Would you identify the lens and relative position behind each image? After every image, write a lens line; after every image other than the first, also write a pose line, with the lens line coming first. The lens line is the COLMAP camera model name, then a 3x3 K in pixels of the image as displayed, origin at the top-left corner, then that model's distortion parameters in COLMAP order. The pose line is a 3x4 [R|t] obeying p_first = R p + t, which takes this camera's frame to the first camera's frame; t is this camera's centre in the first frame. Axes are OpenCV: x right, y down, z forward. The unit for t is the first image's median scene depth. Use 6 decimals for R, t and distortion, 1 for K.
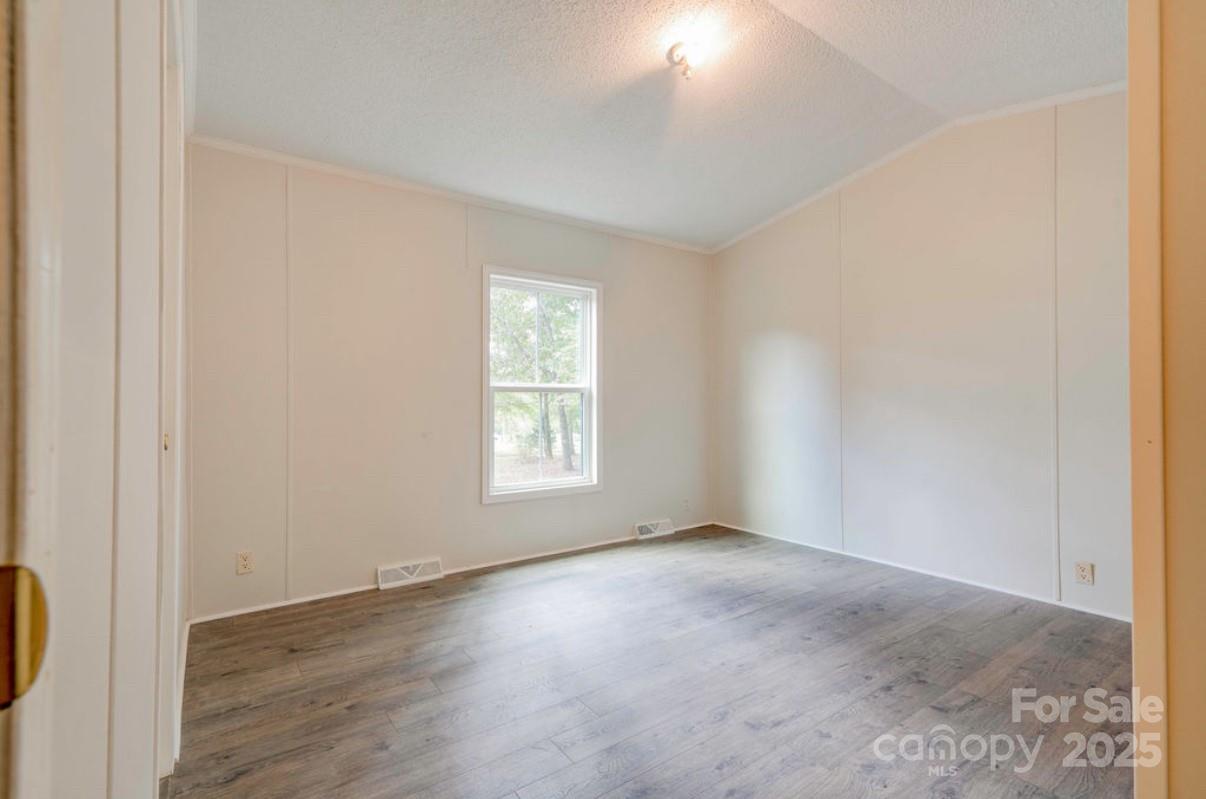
lens RADIAL K [[553.5, 0, 607.5], [0, 553.5, 398.9], [0, 0, 1]] dist [0.001384, 0.009864]
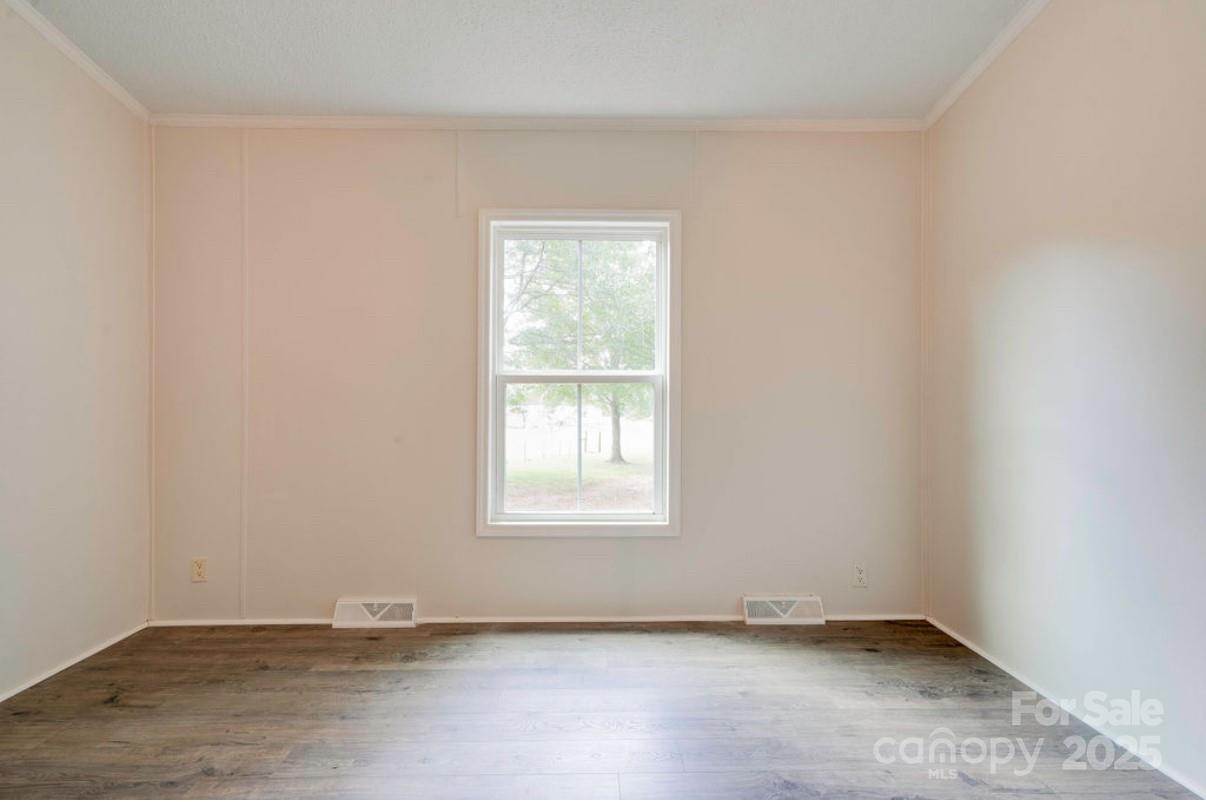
lens RADIAL K [[553.5, 0, 596.6], [0, 553.5, 399.2], [0, 0, 1]] dist [0.001384, 0.009864]
pose [[0.818527, 0.006562, -0.574431, 0.365481], [-0.001100, 0.999951, 0.009856, 0.001276], [0.574467, -0.007435, 0.818494, 0.551789]]
